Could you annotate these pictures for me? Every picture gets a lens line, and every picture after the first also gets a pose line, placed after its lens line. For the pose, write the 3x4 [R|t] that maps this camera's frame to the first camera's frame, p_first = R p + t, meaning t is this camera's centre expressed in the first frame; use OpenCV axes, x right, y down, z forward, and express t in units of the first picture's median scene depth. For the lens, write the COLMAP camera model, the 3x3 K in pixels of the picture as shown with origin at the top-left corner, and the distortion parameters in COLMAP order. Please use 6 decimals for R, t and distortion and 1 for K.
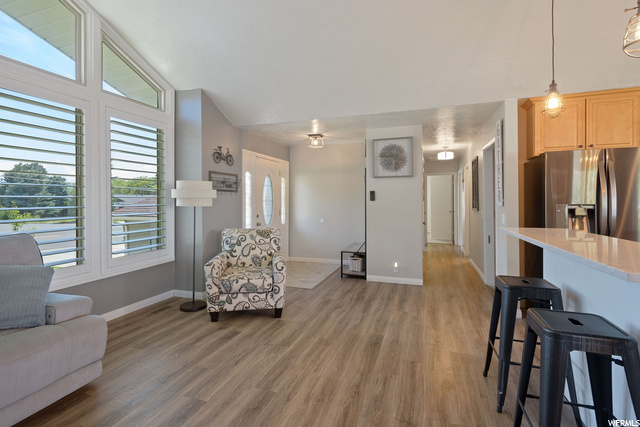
lens RADIAL K [[306.4, 0, 319.7], [0, 306.4, 203.4], [0, 0, 1]] dist [0.019929, -0.004338]
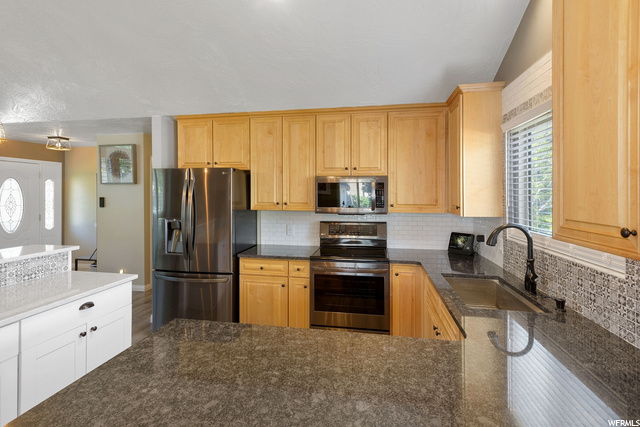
lens RADIAL K [[306.4, 0, 319.6], [0, 306.4, 197.9], [0, 0, 1]] dist [0.019929, -0.004338]
pose [[0.989565, 0.007191, 0.143906, 0.999934], [-0.007170, 0.999974, -0.000660, -0.059822], [-0.143907, -0.000379, 0.989591, -0.113661]]
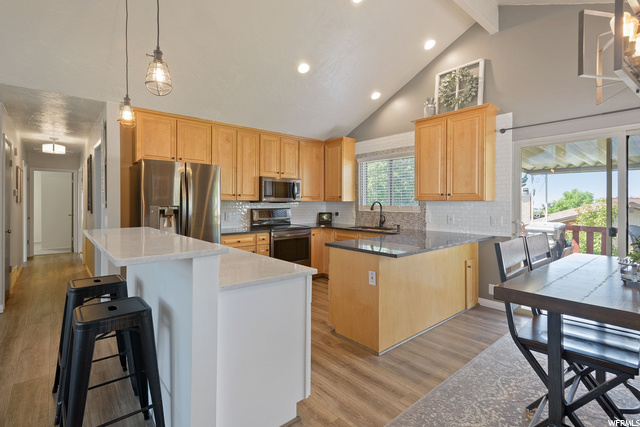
lens RADIAL K [[306.4, 0, 316.3], [0, 306.4, 204.2], [0, 0, 1]] dist [0.019929, -0.004338]
pose [[0.513770, 0.001864, 0.857926, 0.089422], [0.002056, 0.999992, -0.003404, 0.001559], [-0.857925, 0.003513, 0.513762, -0.091418]]
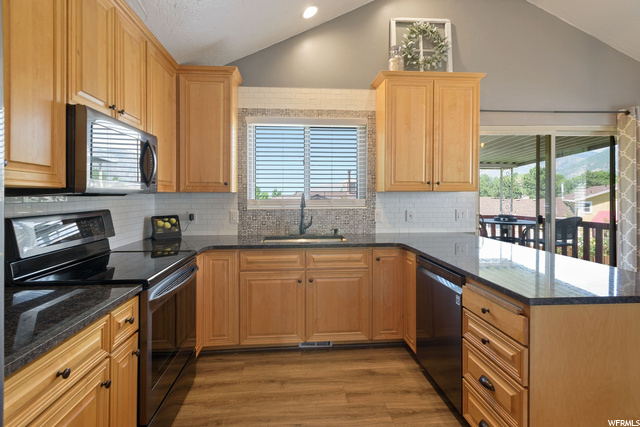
lens RADIAL K [[306.4, 0, 314.9], [0, 306.4, 196.8], [0, 0, 1]] dist [0.019929, -0.004338]
pose [[-0.397245, 0.002752, 0.917708, 0.646591], [0.013069, 0.999911, 0.002659, -0.005359], [-0.917620, 0.013050, -0.397246, 0.683612]]
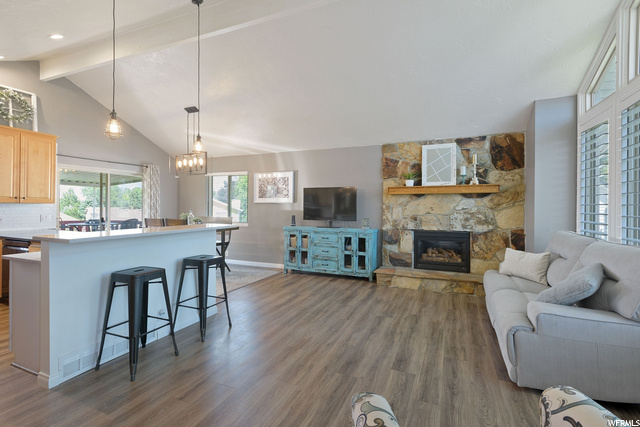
lens RADIAL K [[306.4, 0, 317.4], [0, 306.4, 208.3], [0, 0, 1]] dist [0.019929, -0.004338]
pose [[-0.995969, -0.004284, 0.089597, -0.099202], [-0.003258, 0.999928, 0.011589, -0.010760], [-0.089640, 0.011250, -0.995911, 1.266676]]
